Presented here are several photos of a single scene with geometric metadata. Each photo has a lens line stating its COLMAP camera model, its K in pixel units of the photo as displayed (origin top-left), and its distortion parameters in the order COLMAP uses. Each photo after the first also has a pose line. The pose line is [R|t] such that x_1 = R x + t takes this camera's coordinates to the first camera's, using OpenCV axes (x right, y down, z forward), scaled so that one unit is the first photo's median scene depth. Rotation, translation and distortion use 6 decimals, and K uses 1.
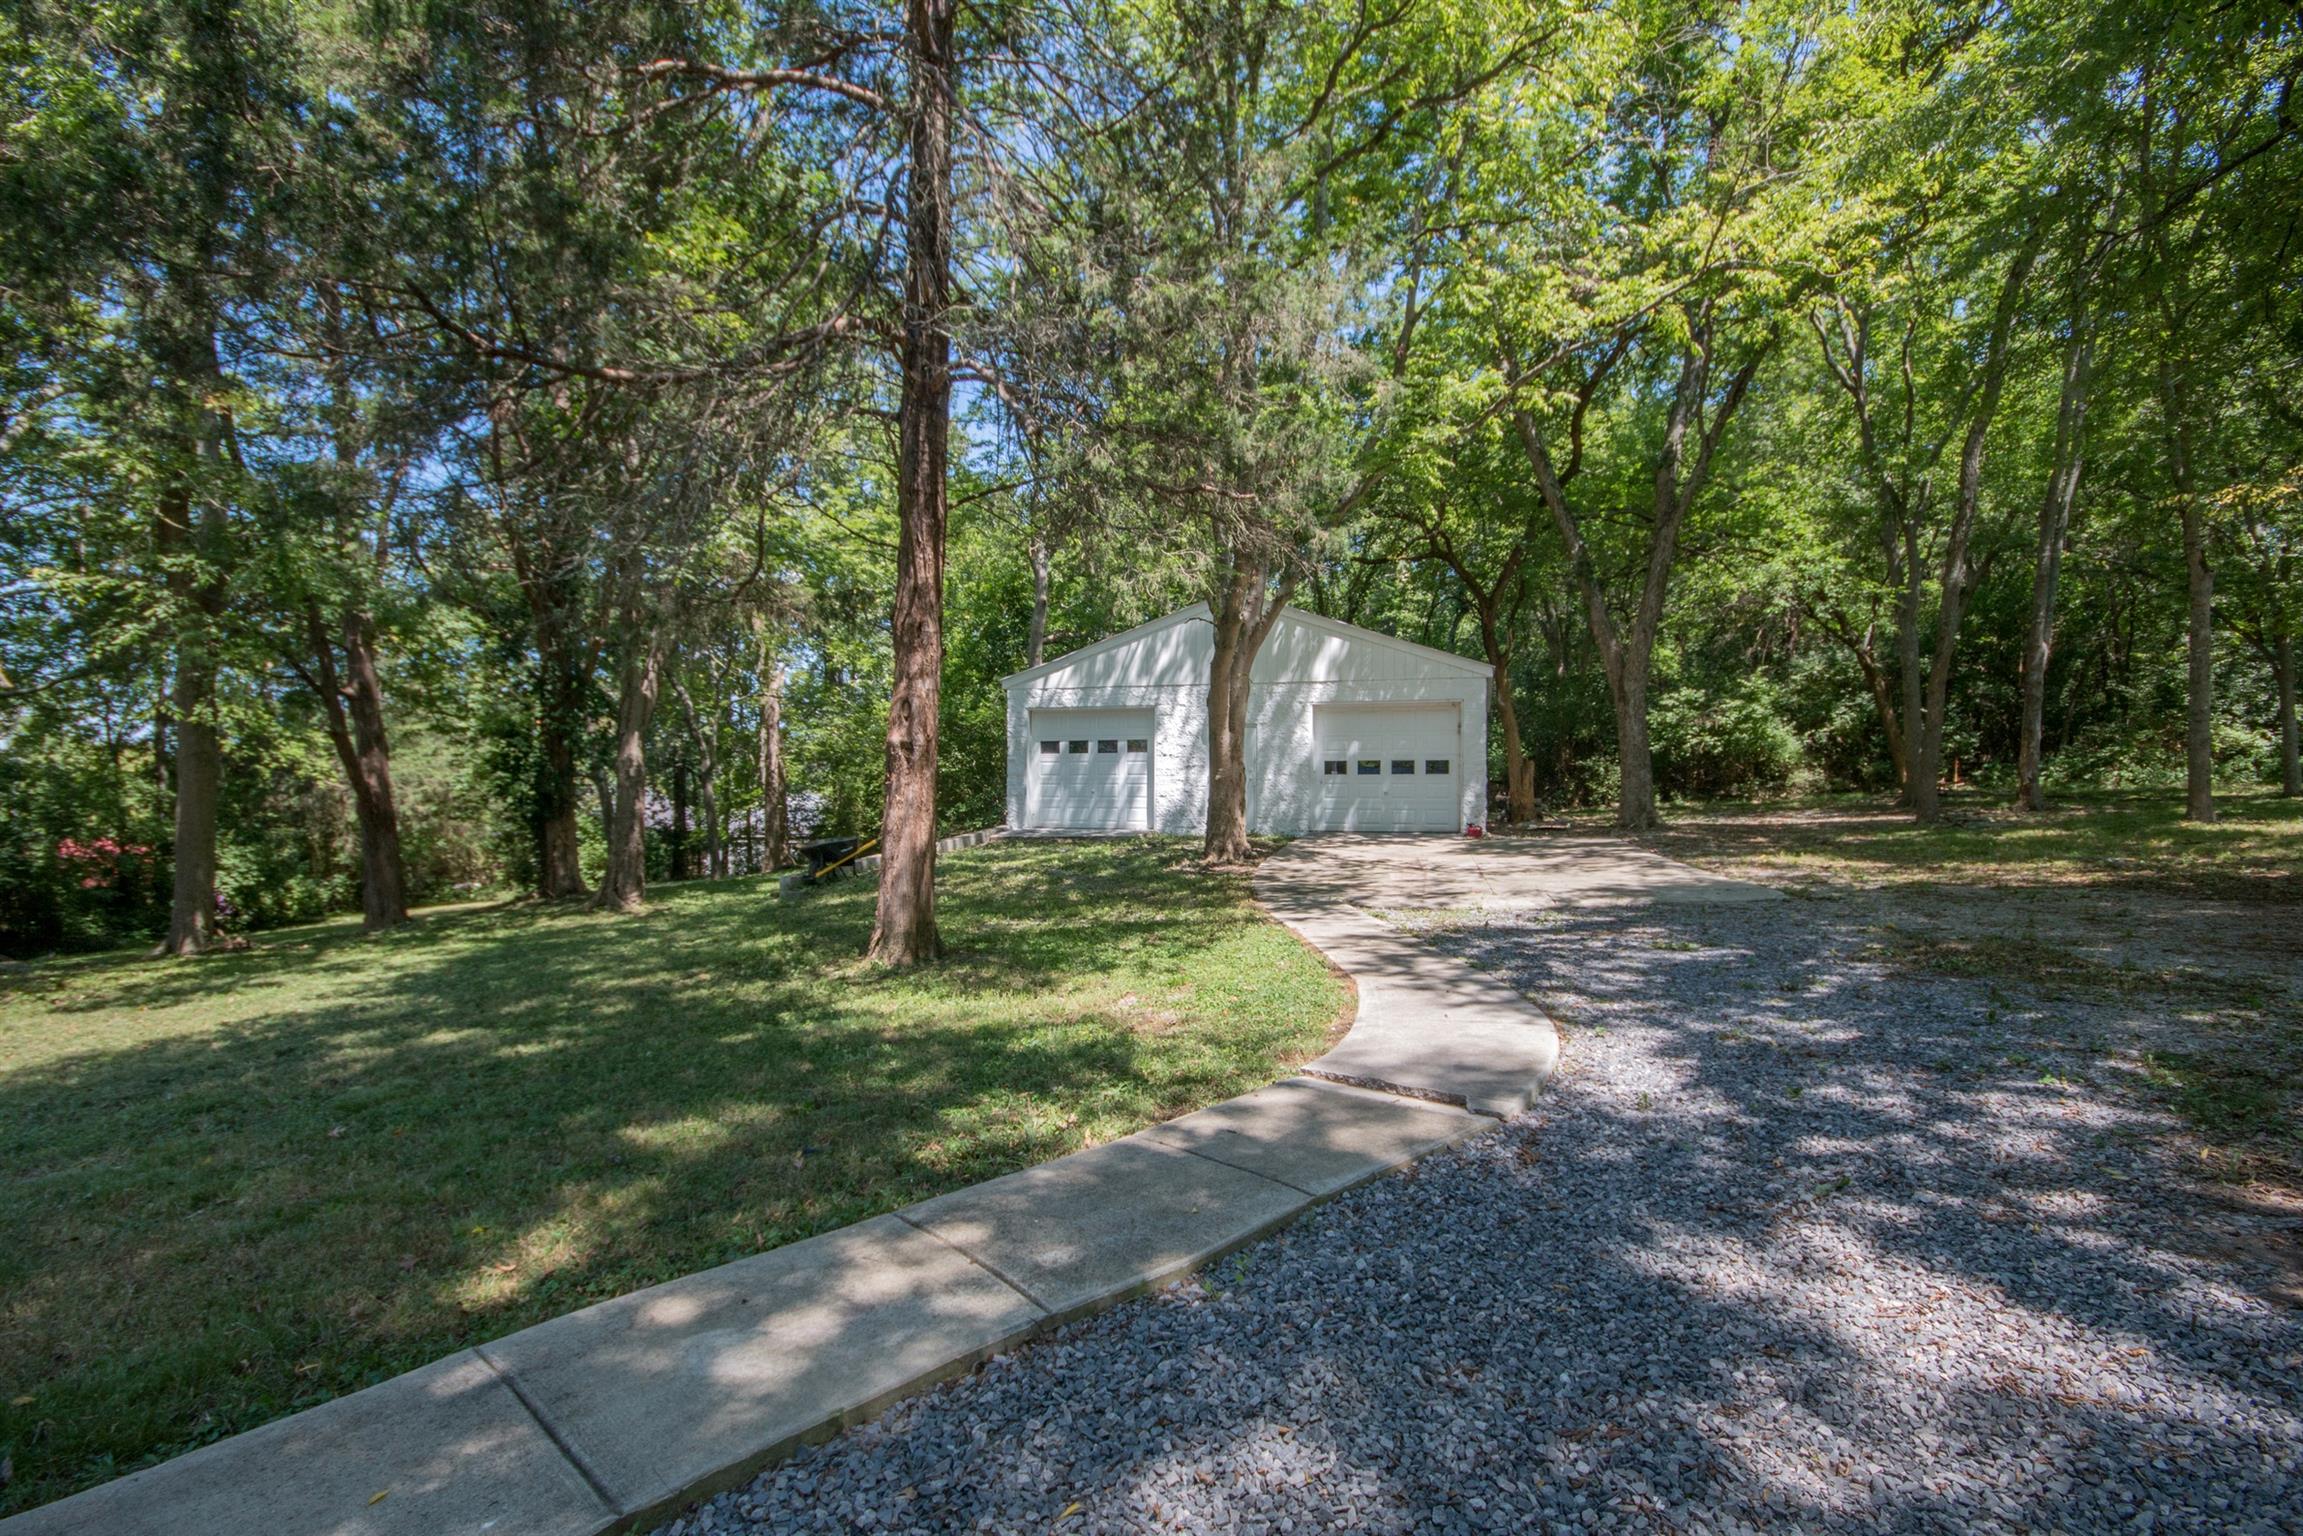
lens RADIAL K [[1109.1, 0, 1151.4], [0, 1109.1, 779.9], [0, 0, 1]] dist [-0.001219, -0.000233]
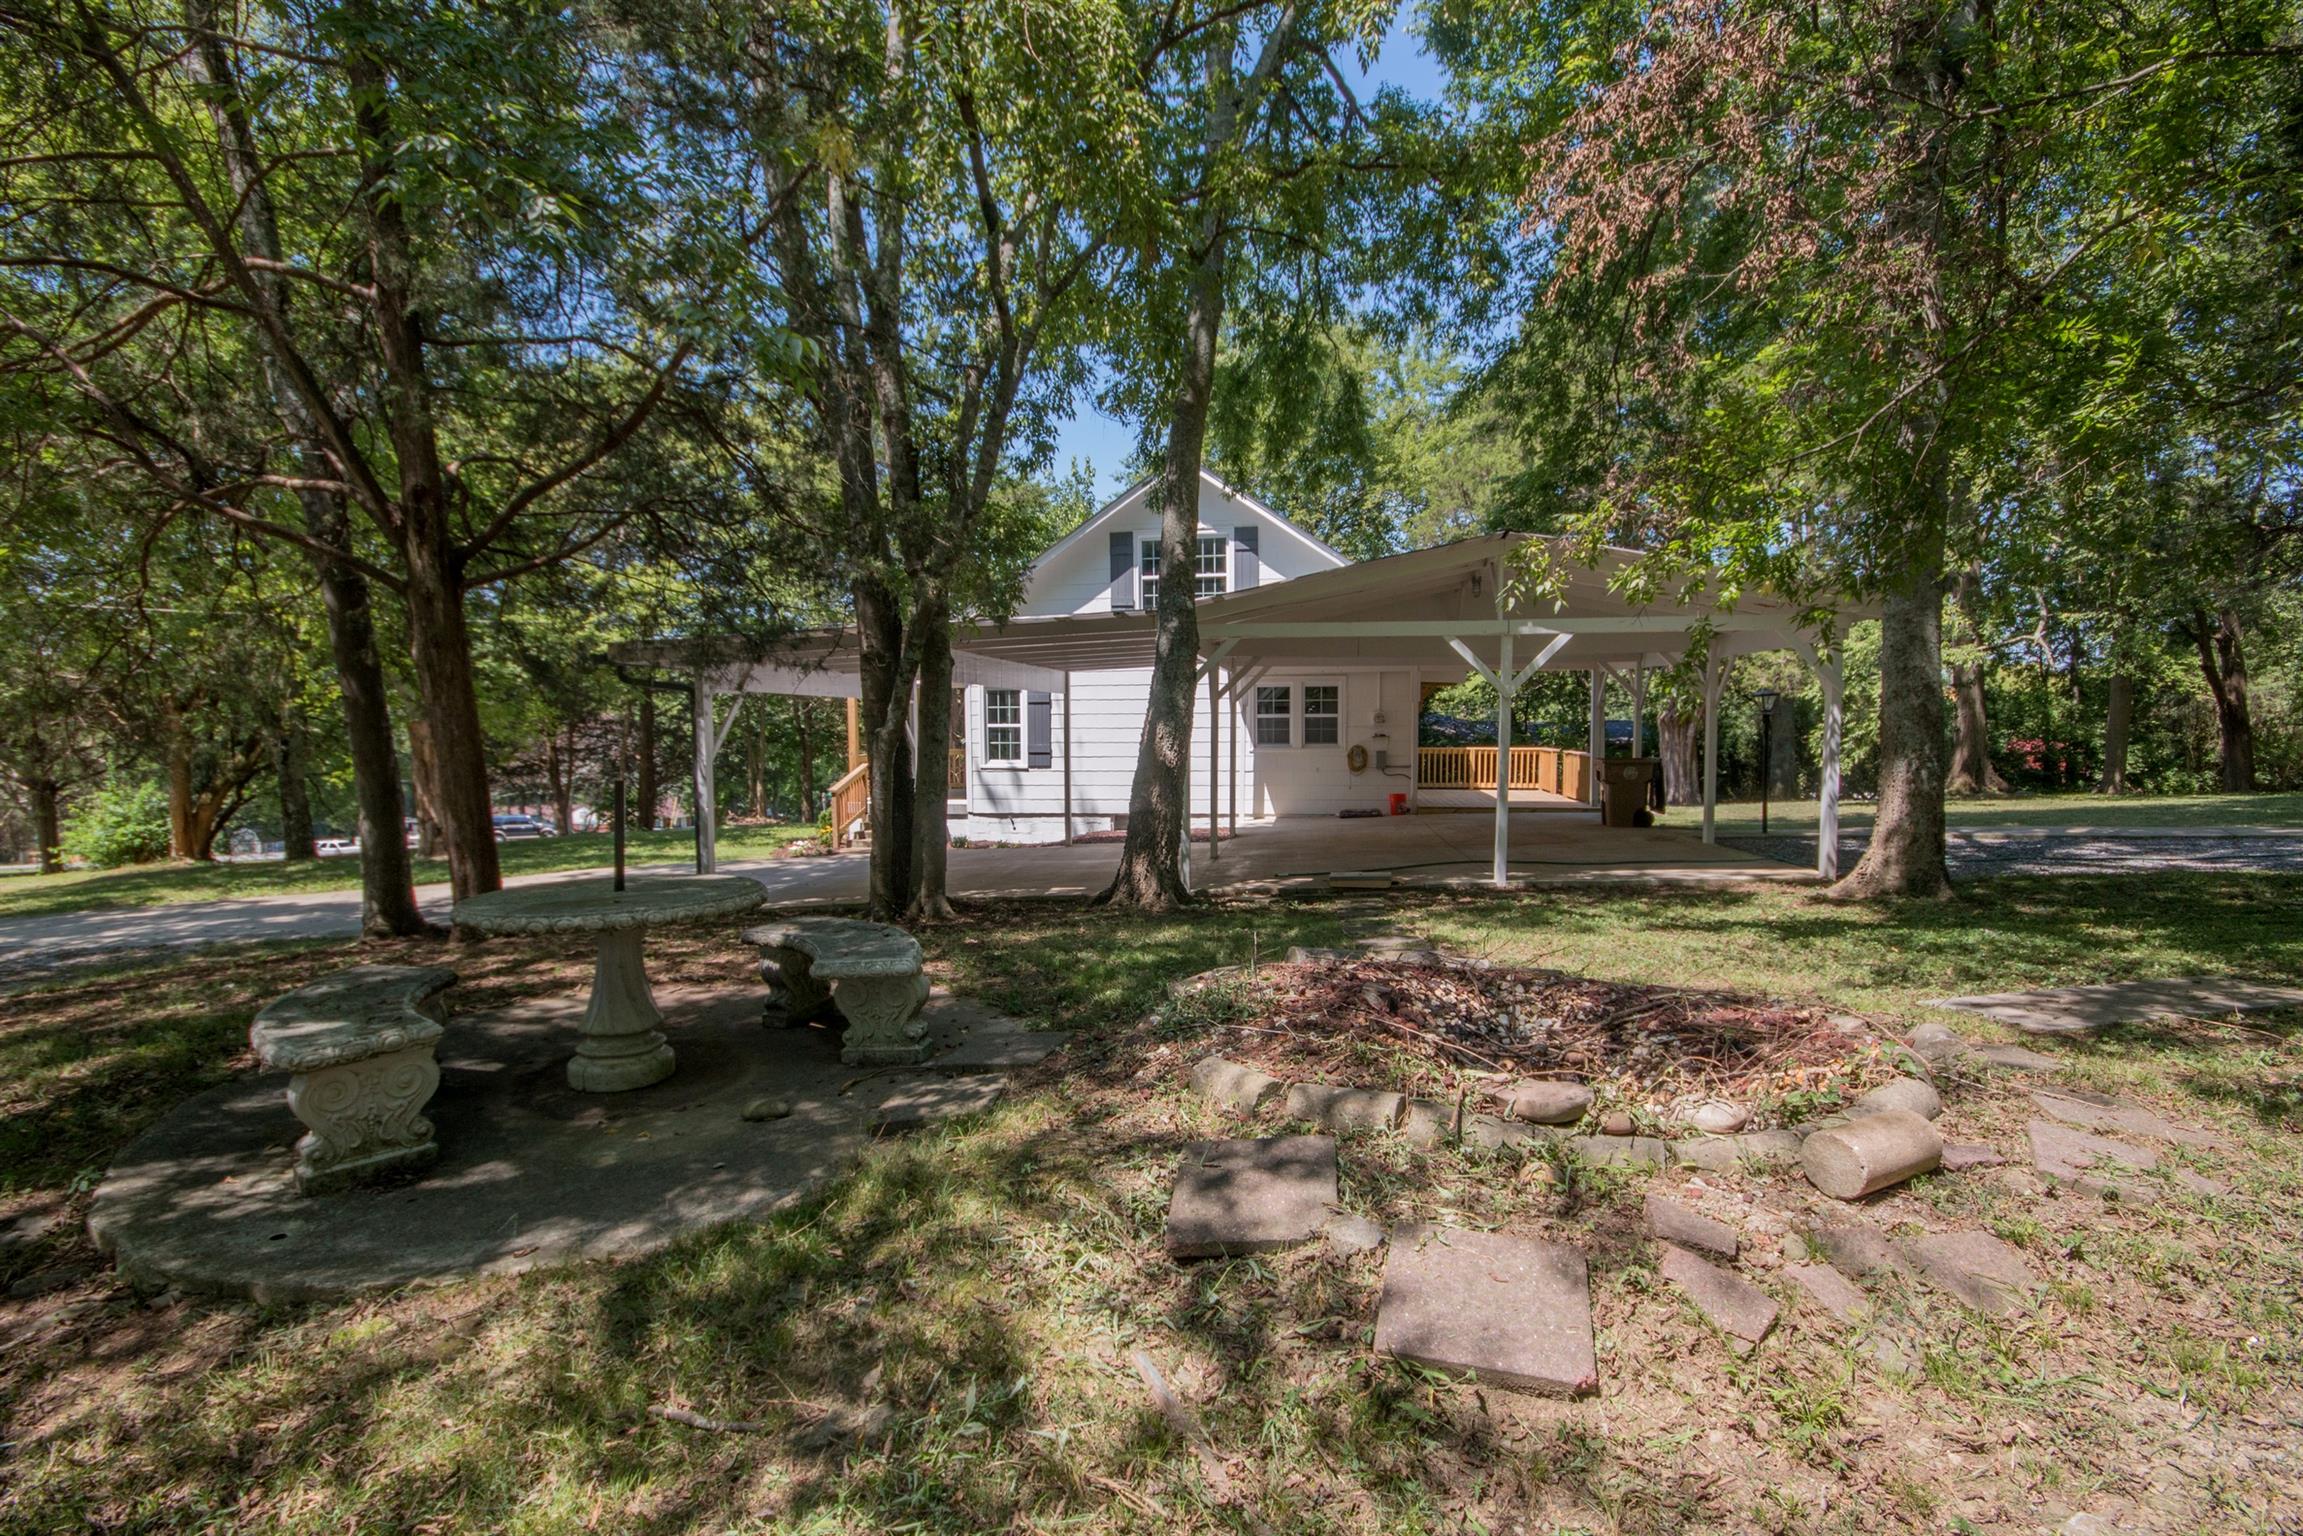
lens RADIAL K [[1109.1, 0, 1151.4], [0, 1109.1, 779.9], [0, 0, 1]] dist [-0.001219, -0.000233]
pose [[0.168858, 0.059805, -0.983824, 0.408502], [0.017103, 0.997829, 0.063592, -0.005704], [0.985492, -0.027565, 0.167469, -0.533023]]
